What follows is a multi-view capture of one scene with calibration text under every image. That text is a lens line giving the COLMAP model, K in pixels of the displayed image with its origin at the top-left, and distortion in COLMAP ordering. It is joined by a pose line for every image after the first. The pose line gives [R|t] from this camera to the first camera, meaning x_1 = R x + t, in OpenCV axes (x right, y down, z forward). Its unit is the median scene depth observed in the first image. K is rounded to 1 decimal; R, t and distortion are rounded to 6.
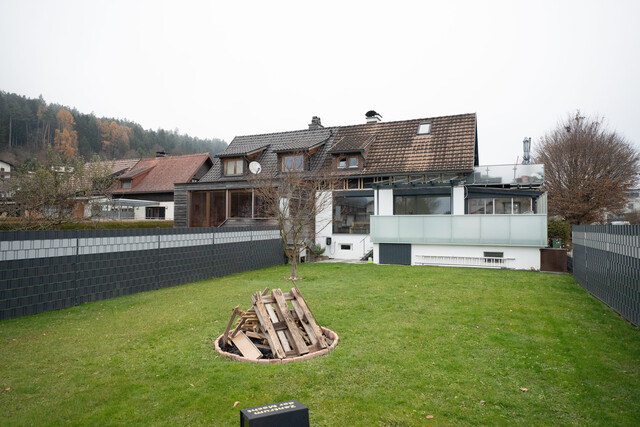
lens RADIAL K [[322.0, 0, 320.0], [0, 322.0, 213.5], [0, 0, 1]] dist [-0.001810, -0.000155]
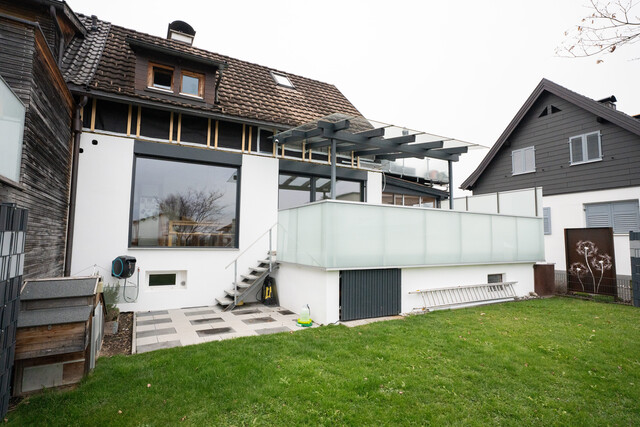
lens RADIAL K [[322.0, 0, 320.0], [0, 322.0, 213.5], [0, 0, 1]] dist [-0.001810, -0.000155]
pose [[0.640230, 0.063068, 0.765590, -0.137041], [-0.041142, 0.998009, -0.047808, 0.037309], [-0.767081, -0.000890, 0.641550, 0.696922]]
